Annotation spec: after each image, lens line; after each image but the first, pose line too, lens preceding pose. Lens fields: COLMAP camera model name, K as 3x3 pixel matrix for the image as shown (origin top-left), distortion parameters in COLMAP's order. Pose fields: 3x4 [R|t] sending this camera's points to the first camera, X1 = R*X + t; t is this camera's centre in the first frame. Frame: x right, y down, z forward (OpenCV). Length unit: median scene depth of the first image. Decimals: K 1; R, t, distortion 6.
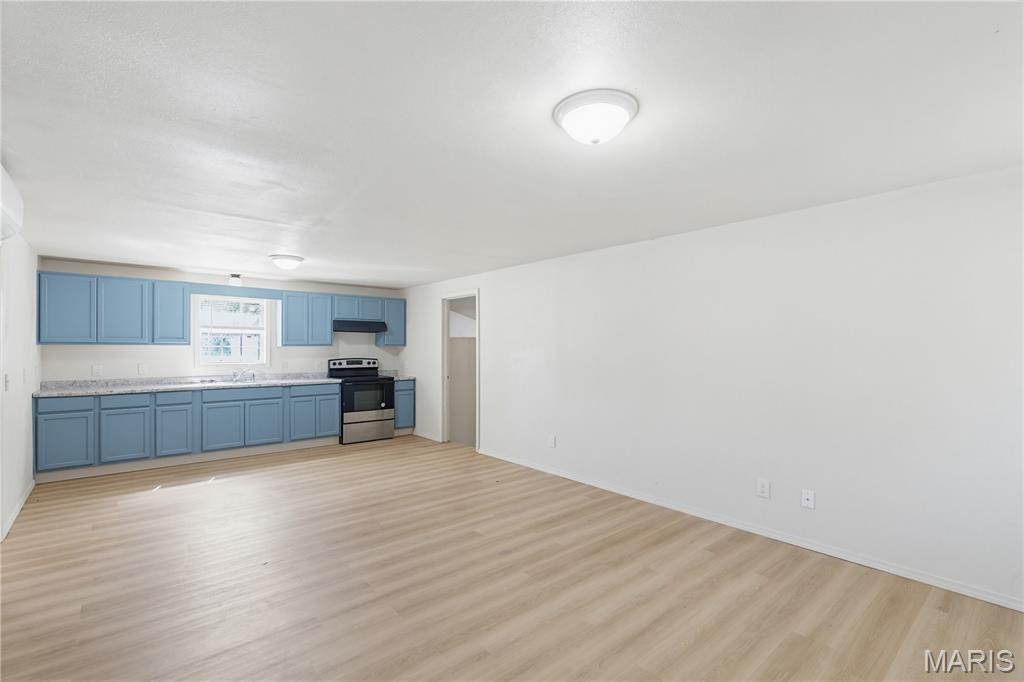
lens RADIAL K [[466.9, 0, 513.2], [0, 466.9, 344.6], [0, 0, 1]] dist [-0.004687, -0.000271]
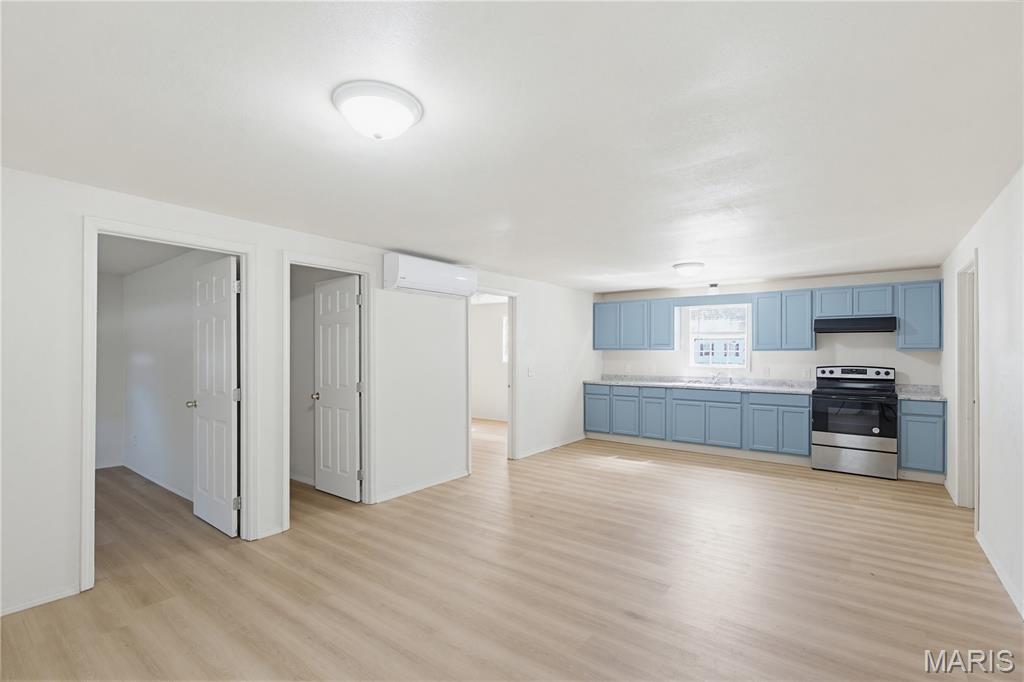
lens RADIAL K [[466.9, 0, 517.1], [0, 466.9, 347.4], [0, 0, 1]] dist [-0.004687, -0.000271]
pose [[0.202215, -0.010003, -0.979290, 0.365274], [0.004224, 0.999947, -0.009342, 0.003452], [0.979332, -0.002248, 0.202247, 0.338082]]
